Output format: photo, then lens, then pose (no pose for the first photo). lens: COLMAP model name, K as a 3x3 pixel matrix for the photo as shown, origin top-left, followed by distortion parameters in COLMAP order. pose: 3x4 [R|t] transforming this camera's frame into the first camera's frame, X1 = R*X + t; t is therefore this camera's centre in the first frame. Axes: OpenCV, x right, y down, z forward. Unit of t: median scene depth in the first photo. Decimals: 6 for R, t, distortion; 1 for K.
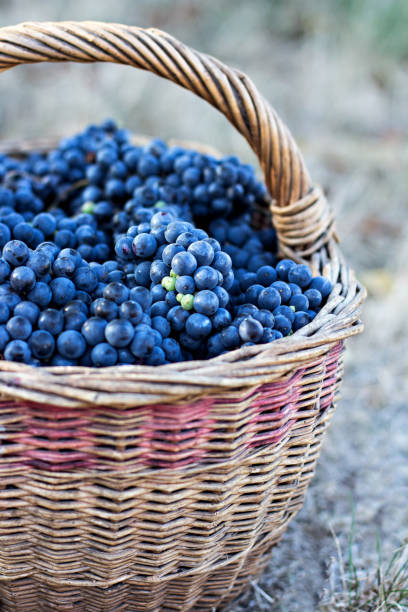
lens RADIAL K [[1449.1, 0, 217.4], [0, 1449.1, 278.1], [0, 0, 1]] dist [-0.099169, 0.000000]
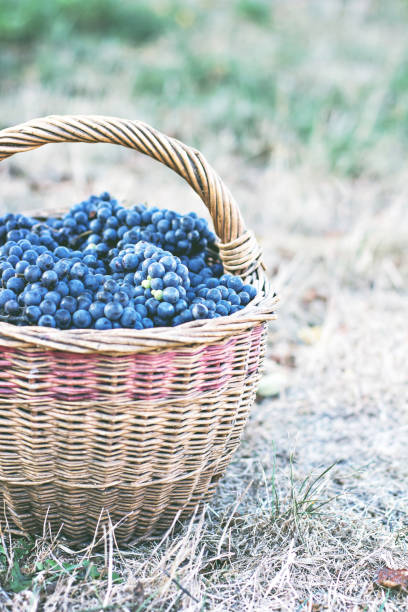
lens RADIAL K [[1449.1, 0, 241.5], [0, 1449.1, 249.3], [0, 0, 1]] dist [-0.099169, 0.000000]
pose [[0.999669, -0.001937, 0.025673, 0.026963], [0.005099, 0.992313, -0.123650, 0.155898], [-0.025236, 0.123740, 0.991994, -0.502988]]
